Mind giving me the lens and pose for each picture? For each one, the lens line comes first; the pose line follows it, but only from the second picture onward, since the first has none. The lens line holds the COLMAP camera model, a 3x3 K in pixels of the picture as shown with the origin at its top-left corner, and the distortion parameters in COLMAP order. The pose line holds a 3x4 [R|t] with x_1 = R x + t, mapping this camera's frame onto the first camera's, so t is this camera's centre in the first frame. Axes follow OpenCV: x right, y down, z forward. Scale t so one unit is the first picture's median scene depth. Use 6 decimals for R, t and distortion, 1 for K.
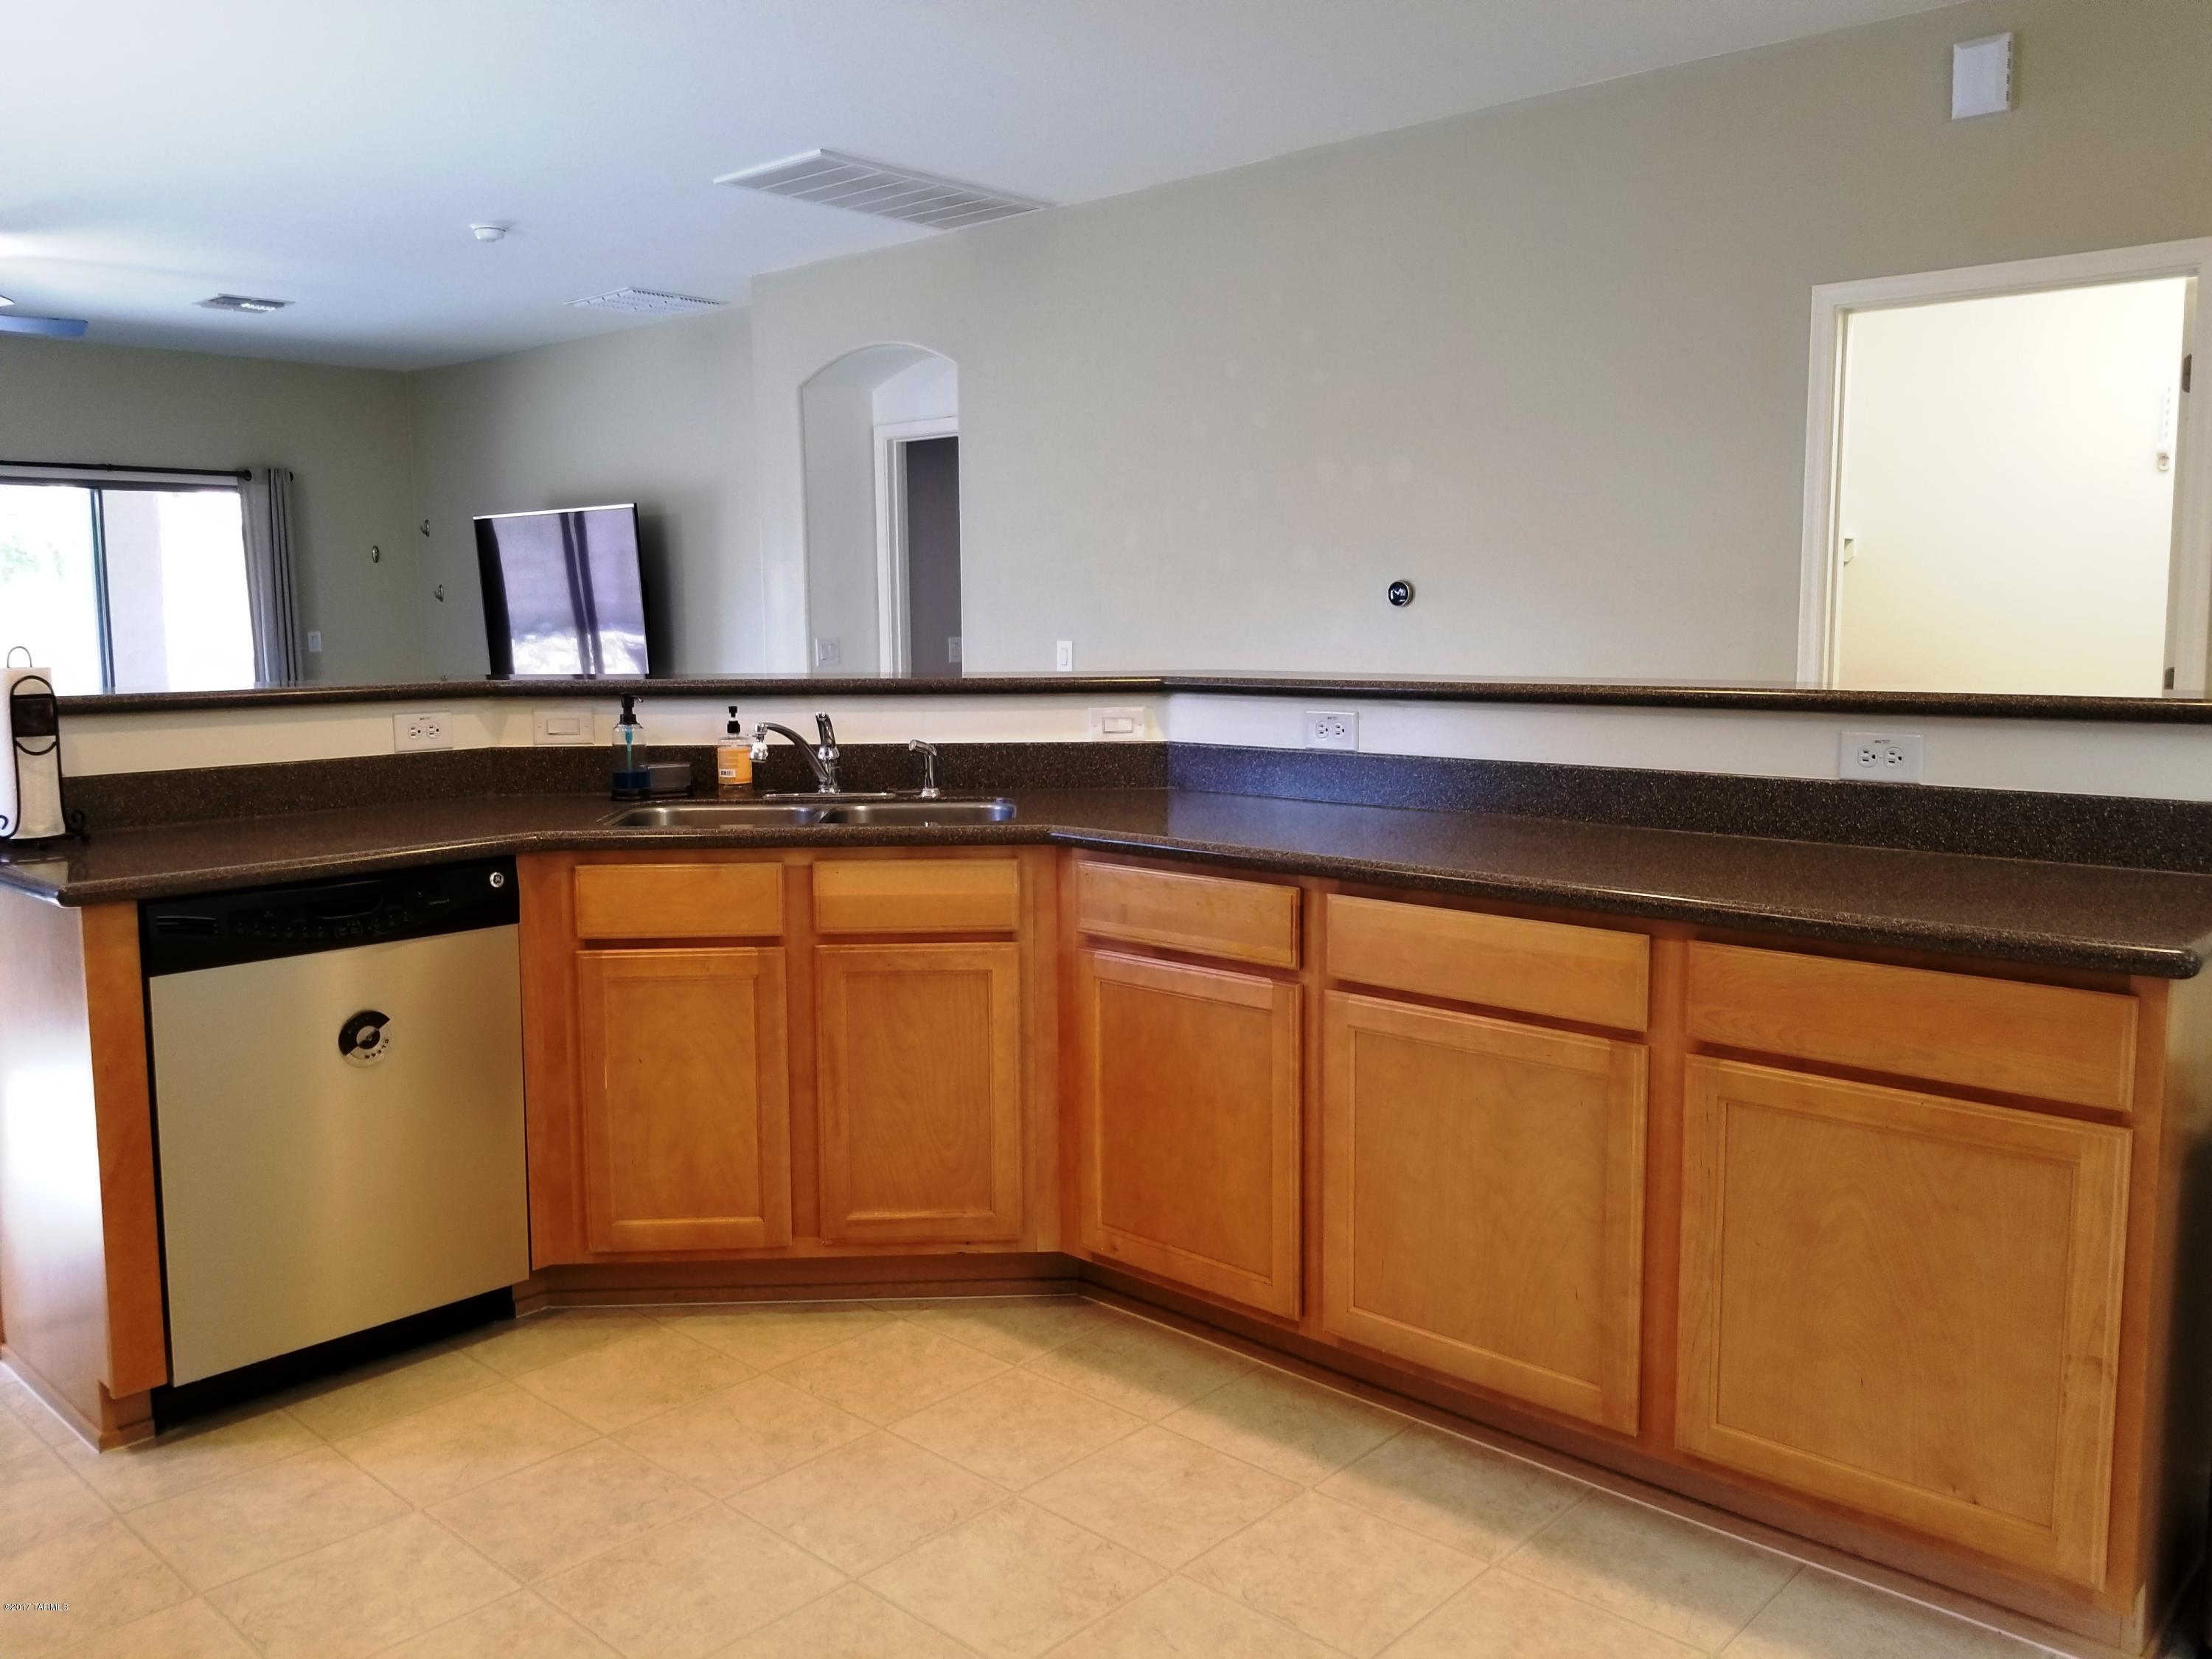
lens RADIAL K [[1754.1, 0, 1071.2], [0, 1754.1, 809.4], [0, 0, 1]] dist [0.066424, -0.112101]
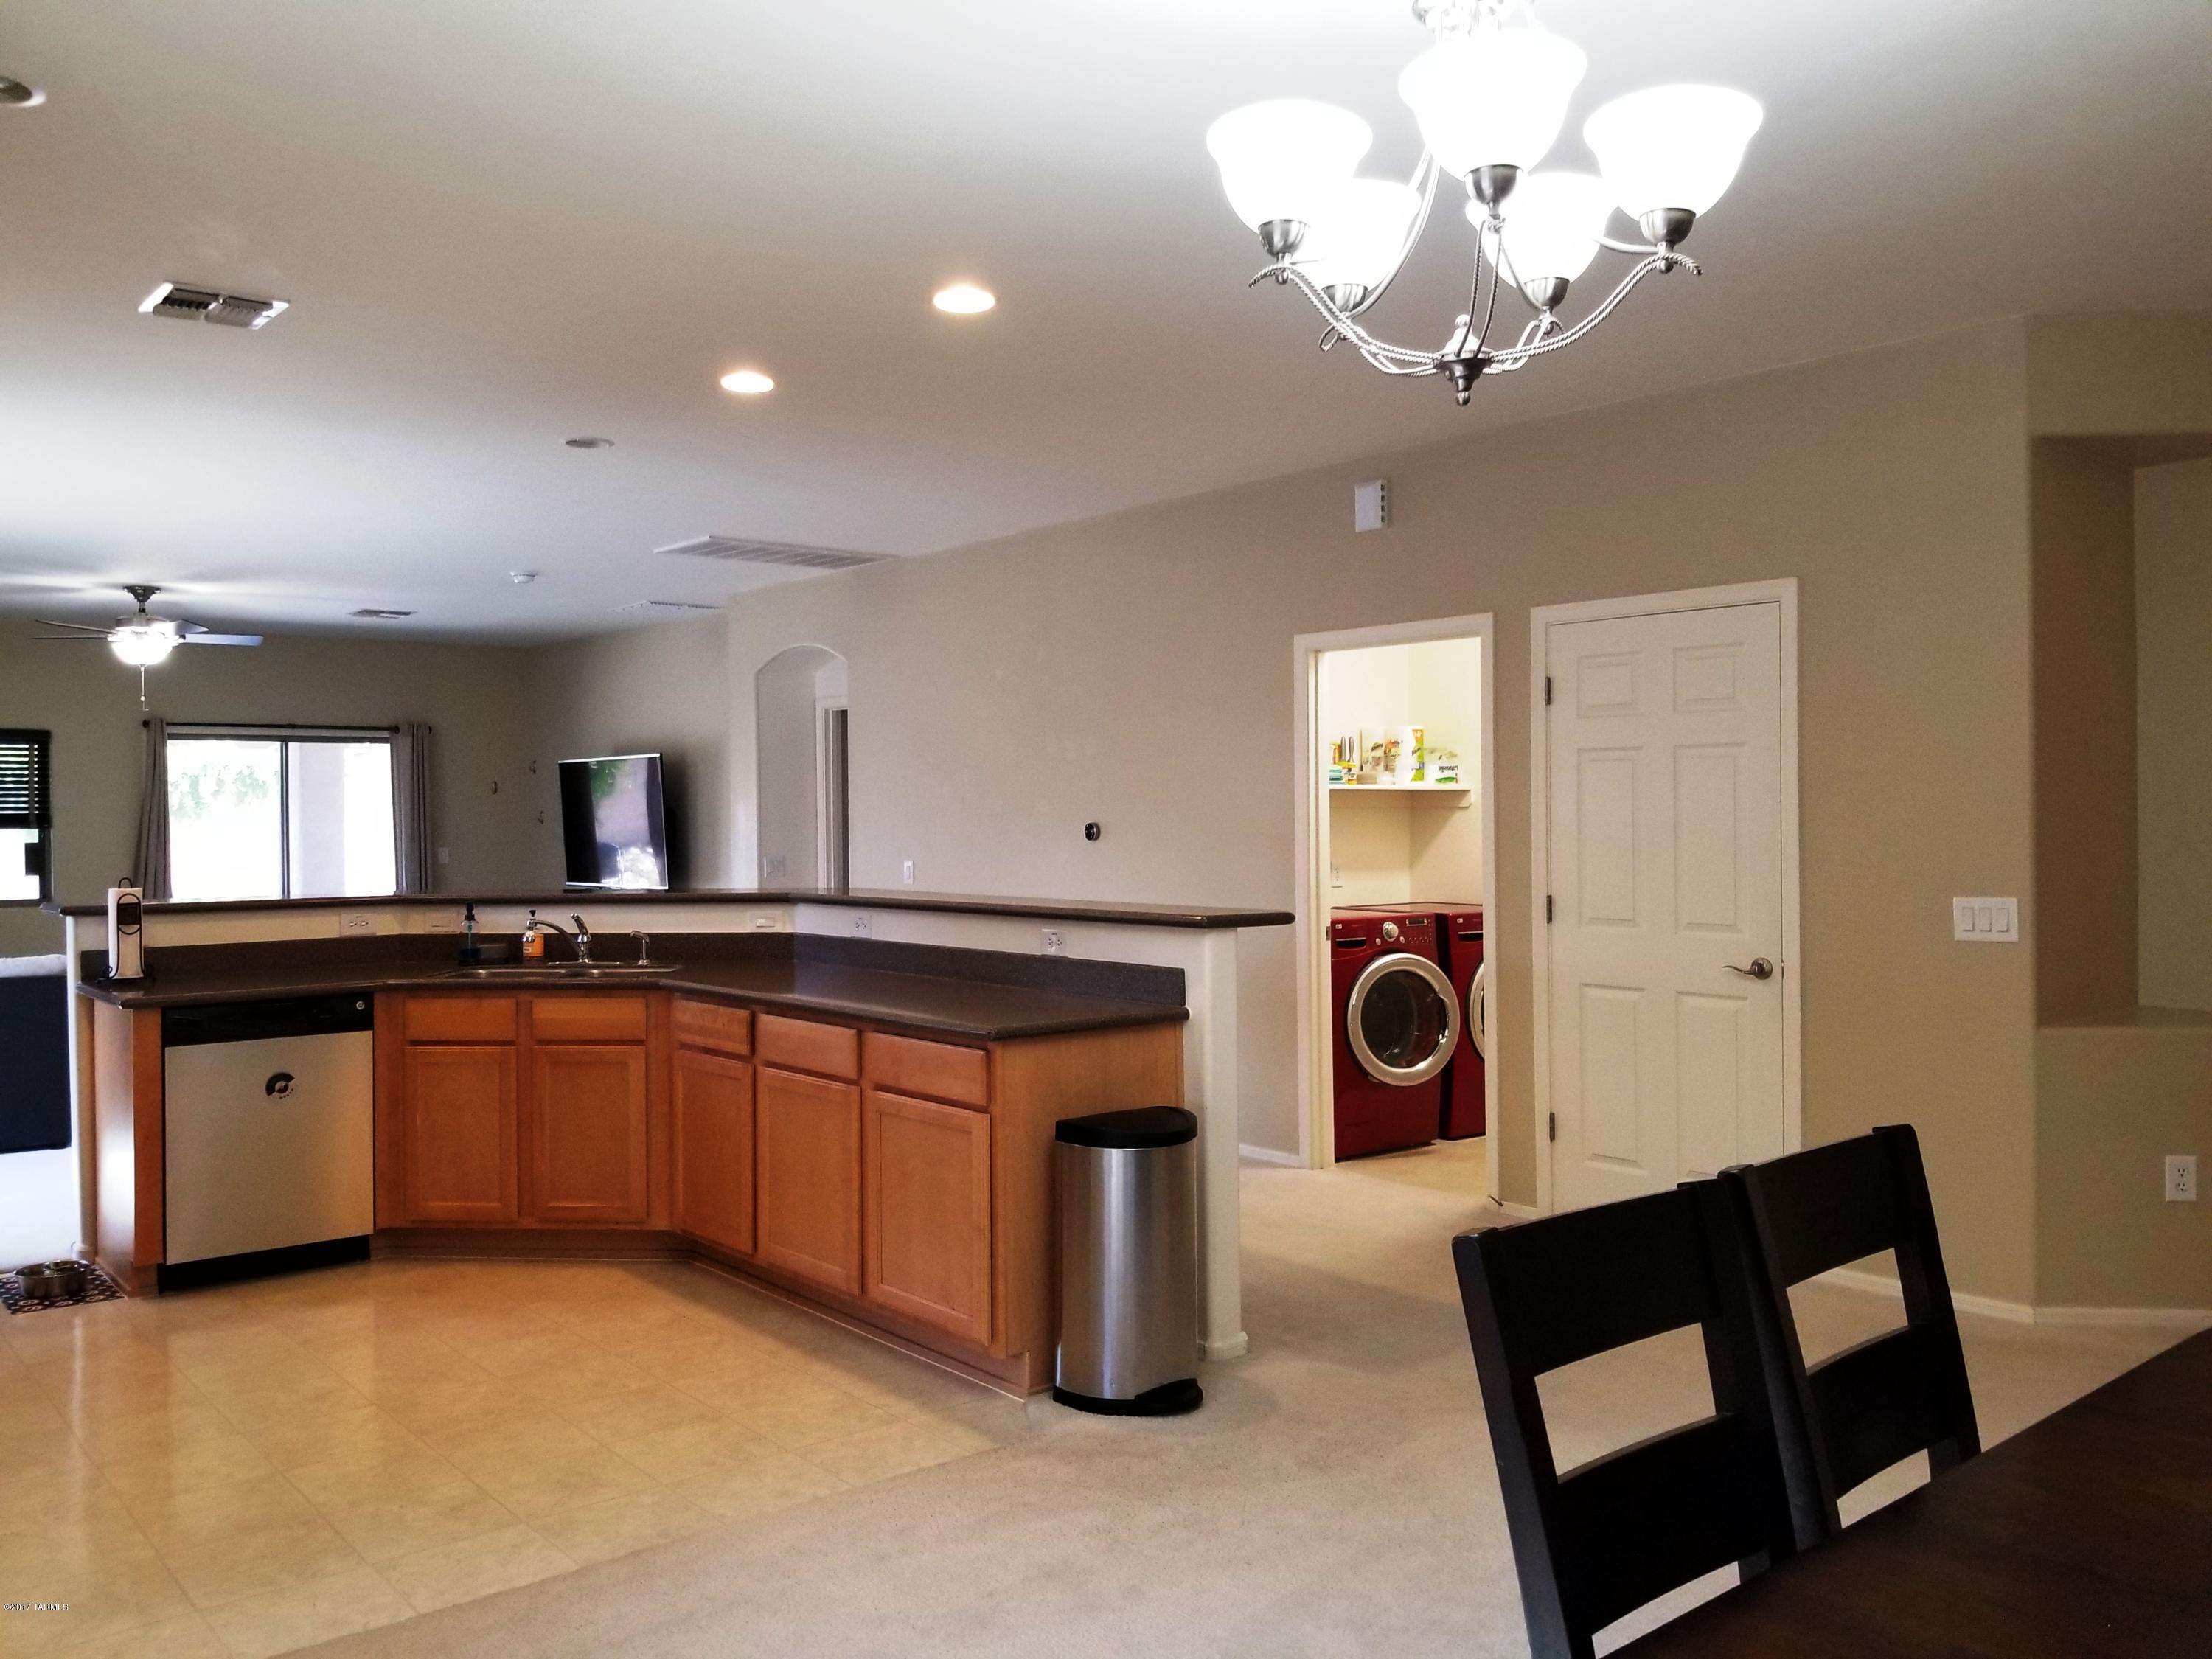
lens RADIAL K [[1749.1, 0, 1039.4], [0, 1749.1, 818.2], [0, 0, 1]] dist [0.105720, -0.205305]
pose [[0.990563, -0.000137, -0.137058, 0.639764], [-0.014661, 0.994156, -0.106954, 0.033706], [0.136272, 0.107954, 0.984772, -0.751385]]
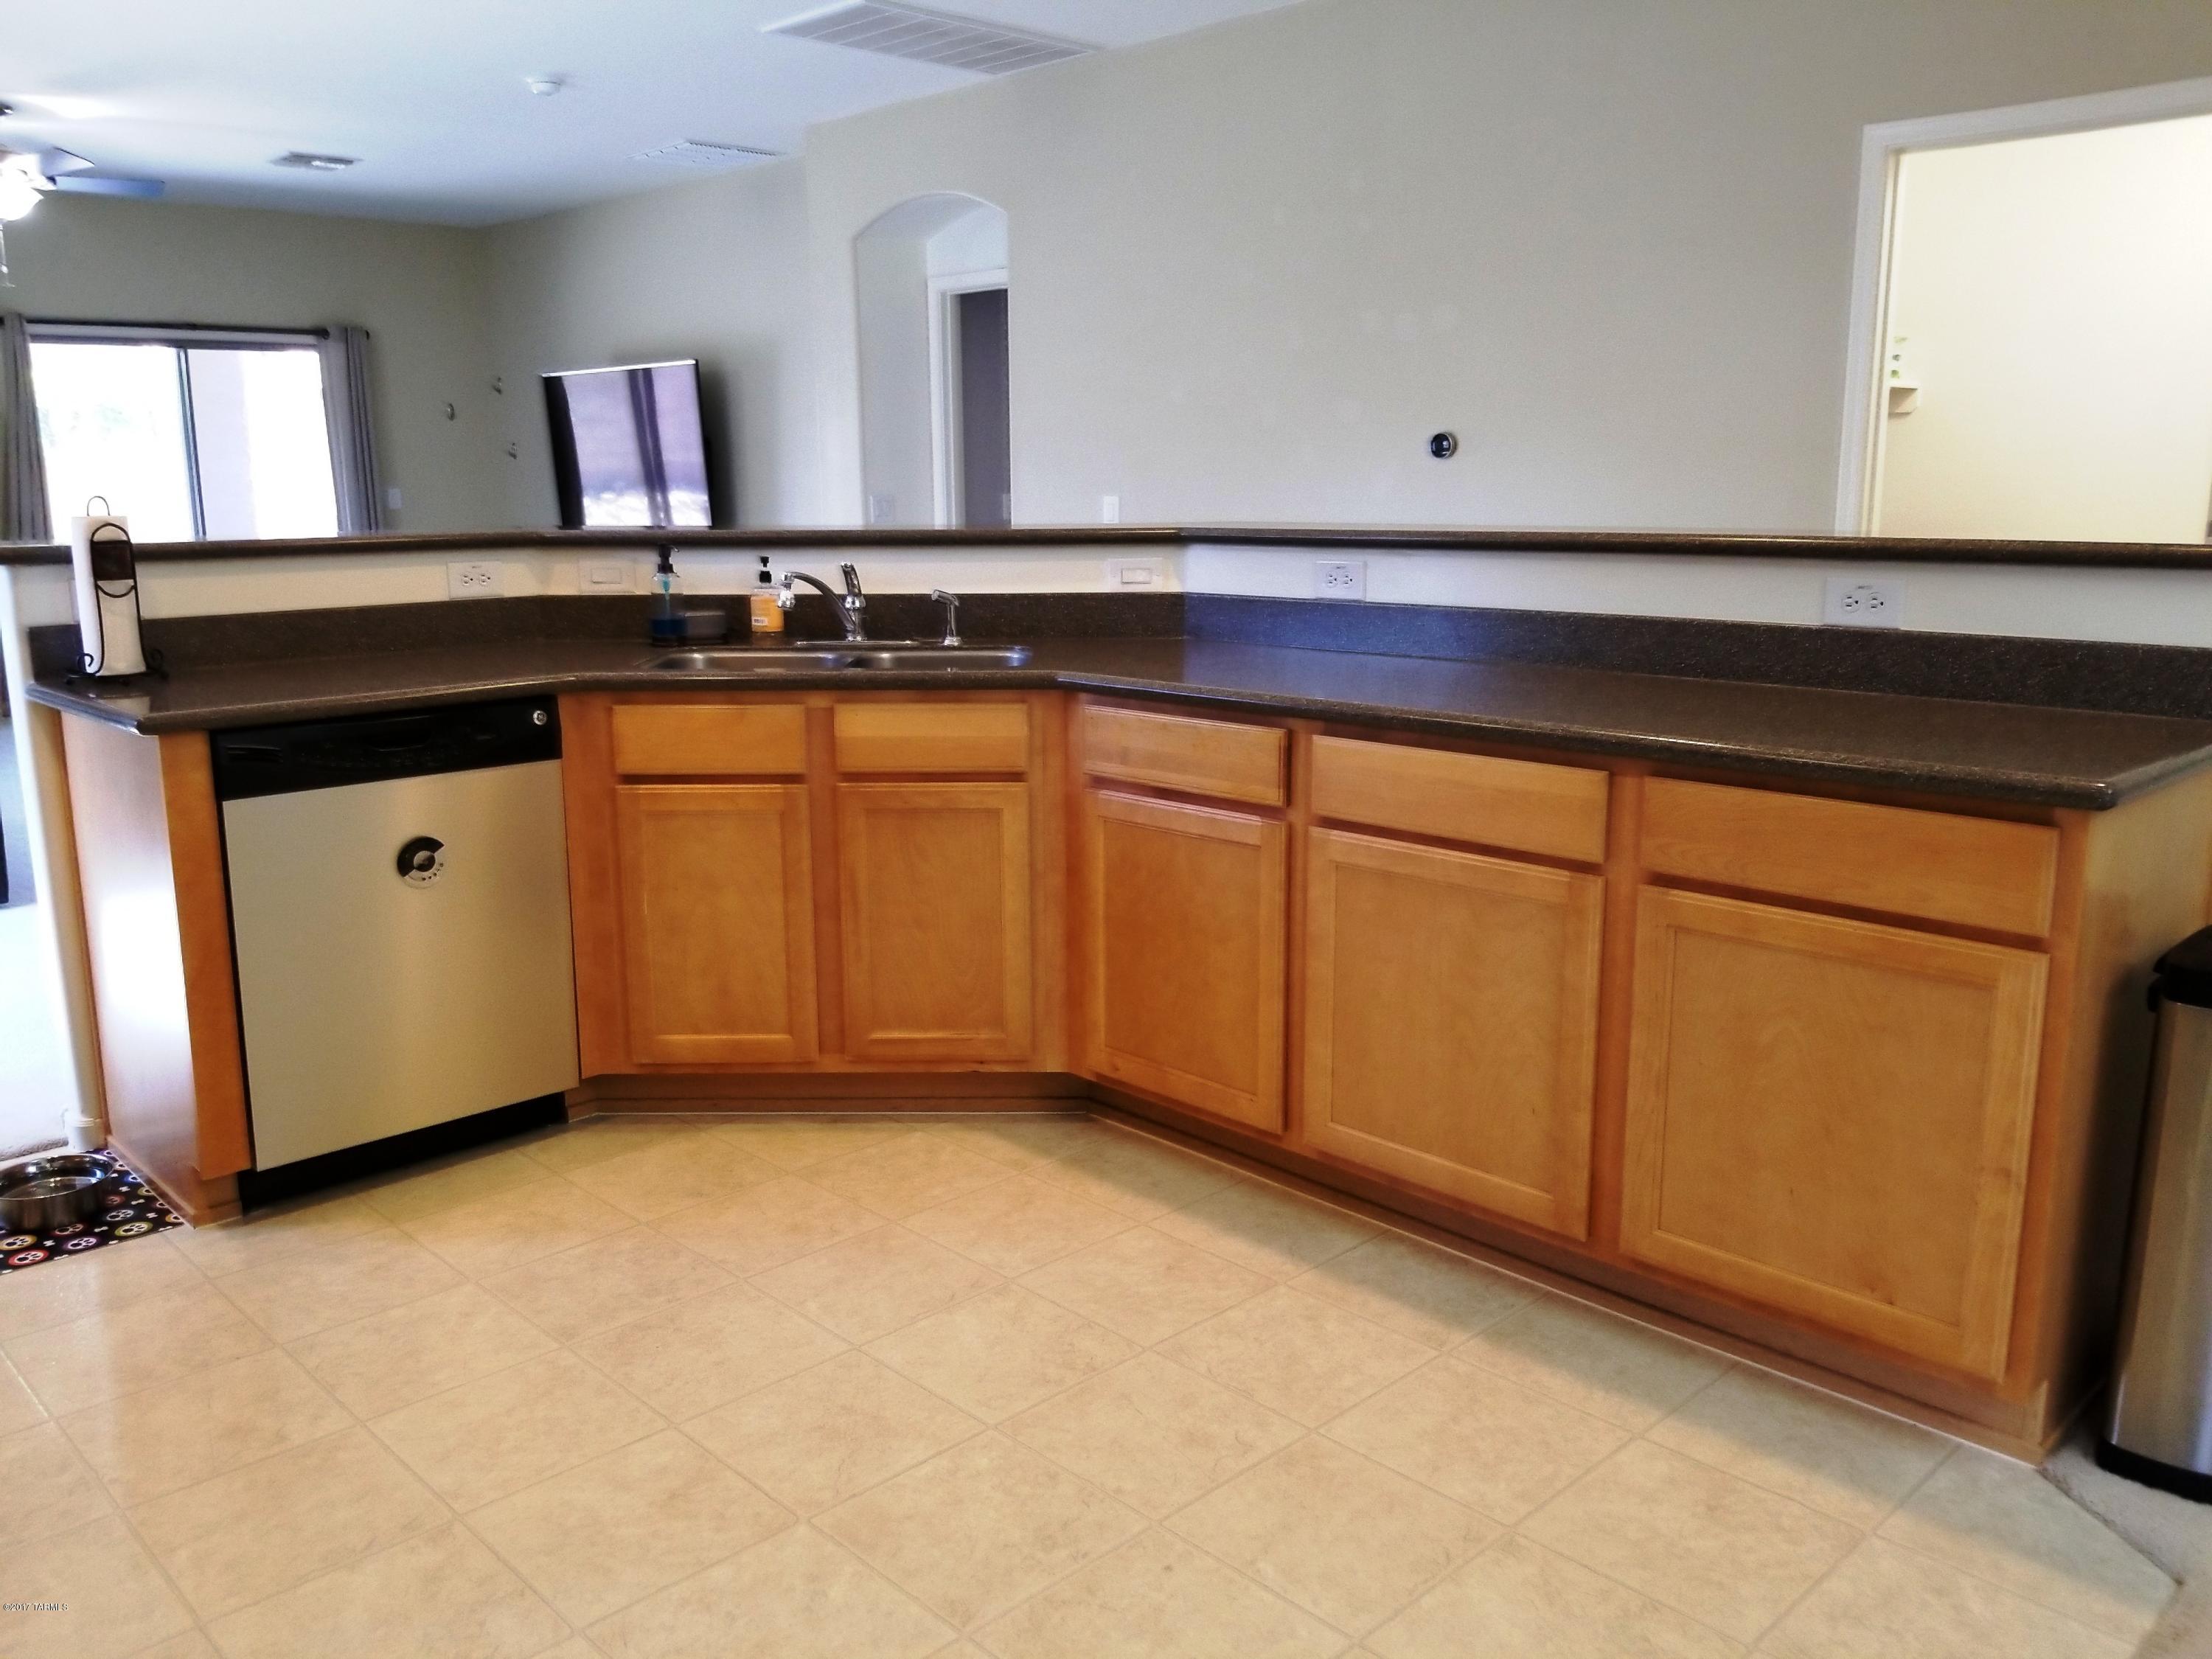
lens RADIAL K [[1749.1, 0, 1039.4], [0, 1749.1, 818.2], [0, 0, 1]] dist [0.105720, -0.205305]
pose [[0.997985, 0.009872, -0.062679, 0.045851], [-0.004633, 0.996523, 0.083185, 0.010636], [0.063282, -0.082727, 0.994561, -0.049891]]
